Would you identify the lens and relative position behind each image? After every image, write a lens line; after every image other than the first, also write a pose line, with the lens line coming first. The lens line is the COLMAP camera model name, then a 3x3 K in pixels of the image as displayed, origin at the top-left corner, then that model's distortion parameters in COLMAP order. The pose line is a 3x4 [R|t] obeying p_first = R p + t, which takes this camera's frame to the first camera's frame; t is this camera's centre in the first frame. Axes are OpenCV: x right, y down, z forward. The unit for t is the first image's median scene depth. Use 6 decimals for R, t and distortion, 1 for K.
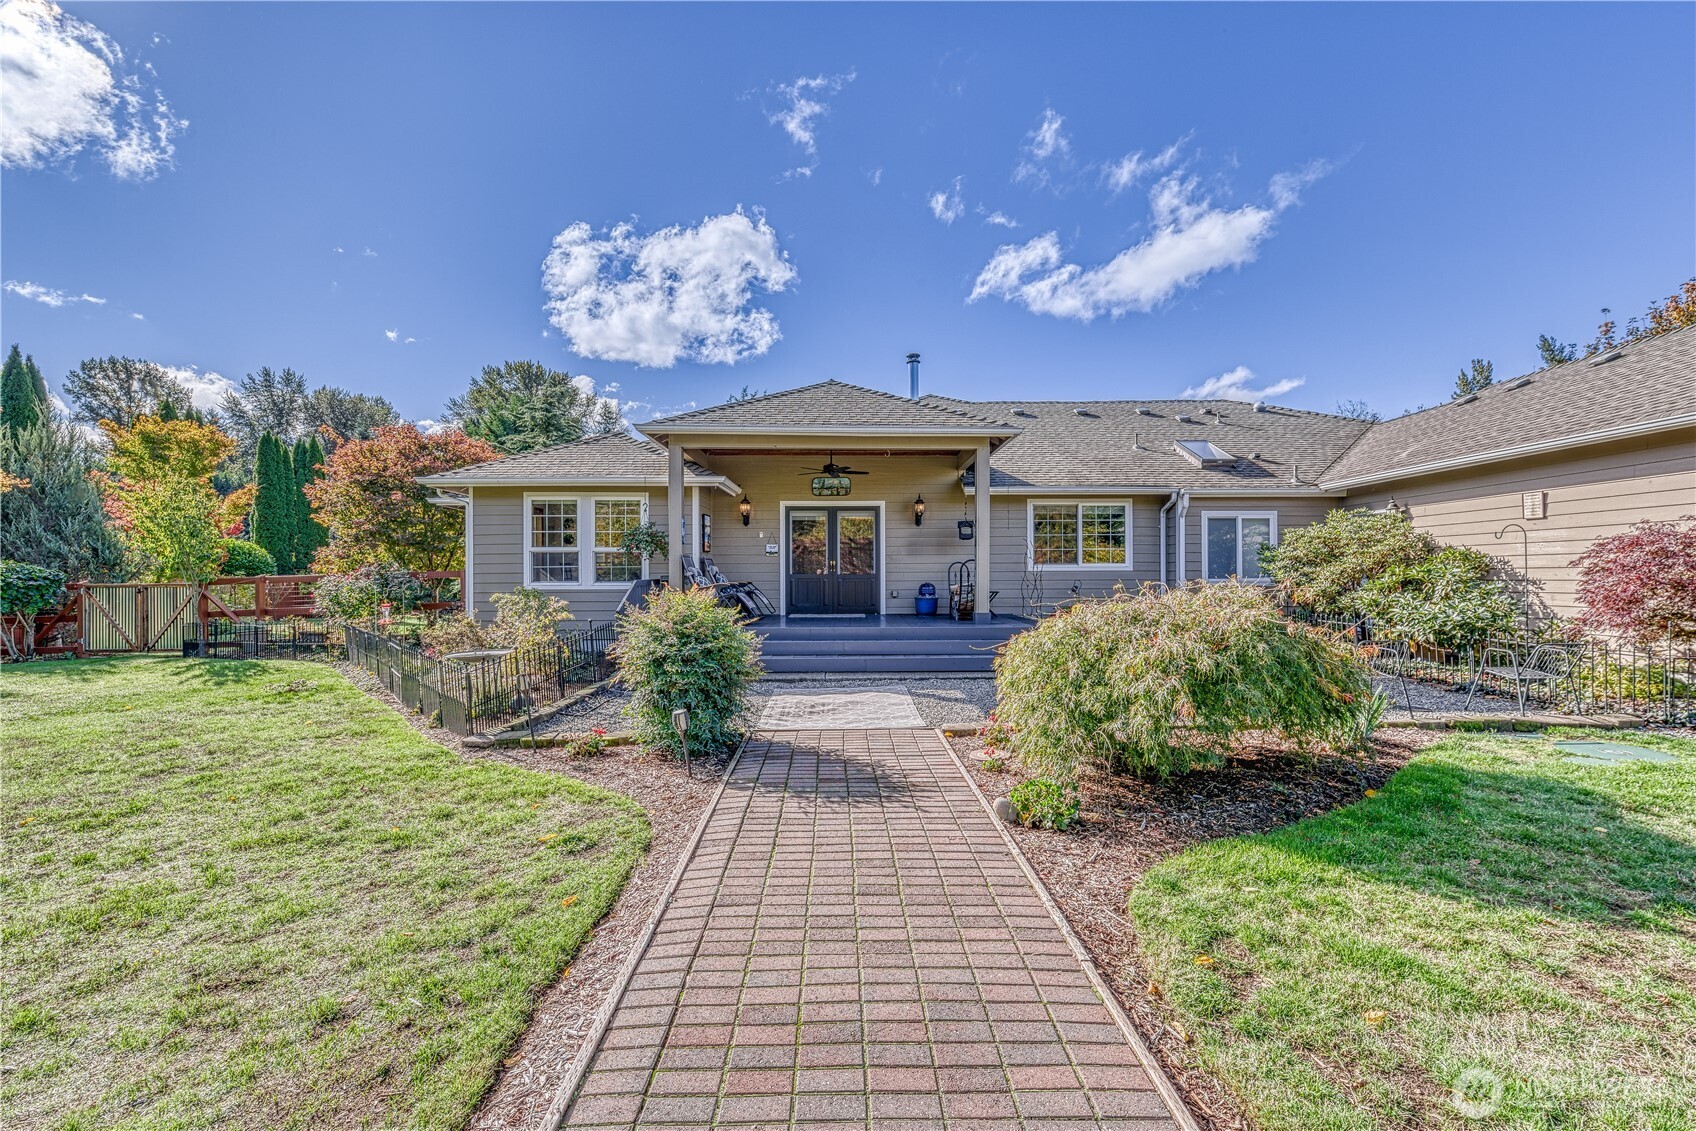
lens RADIAL K [[721.1, 0, 844.4], [0, 721.1, 568.8], [0, 0, 1]] dist [0.002967, -0.000007]
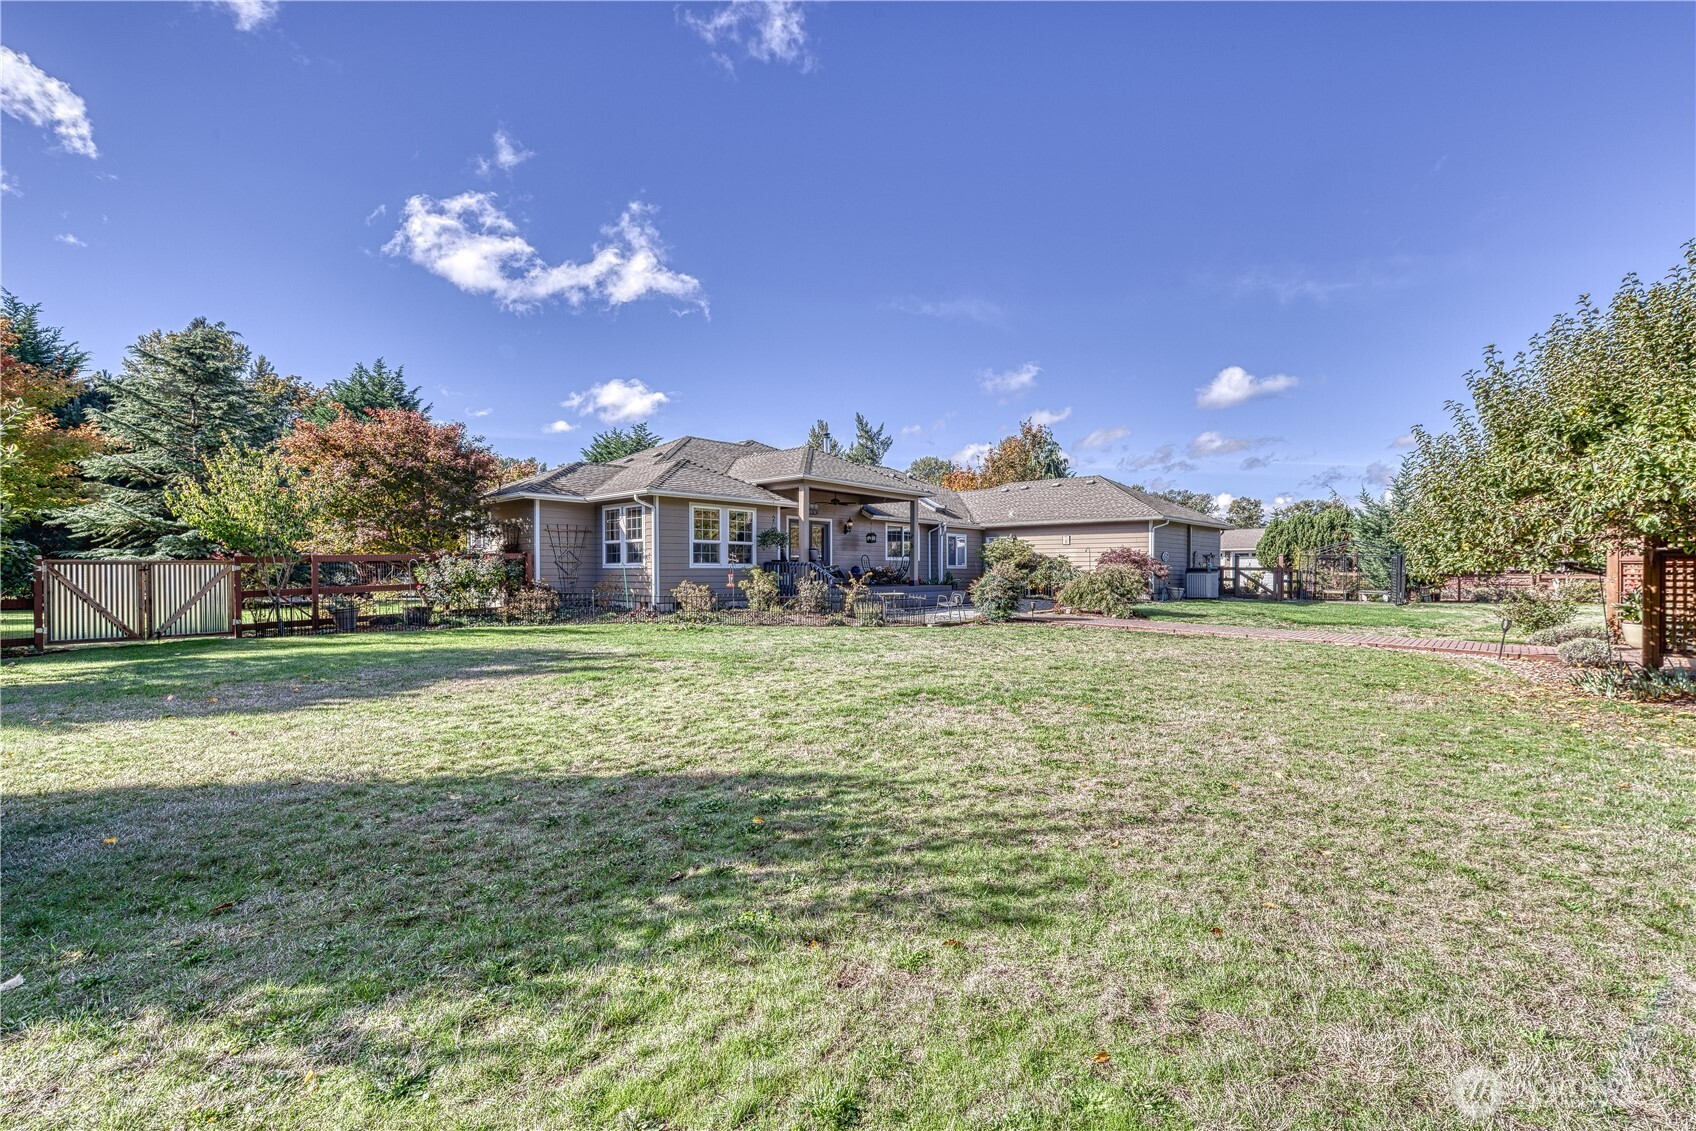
lens RADIAL K [[721.1, 0, 851.6], [0, 721.1, 570.0], [0, 0, 1]] dist [0.002967, -0.000007]
pose [[0.673655, 0.002882, 0.739040, -1.312325], [-0.011272, 0.999916, 0.006376, 0.020166], [-0.738960, -0.012626, 0.673631, -0.245703]]
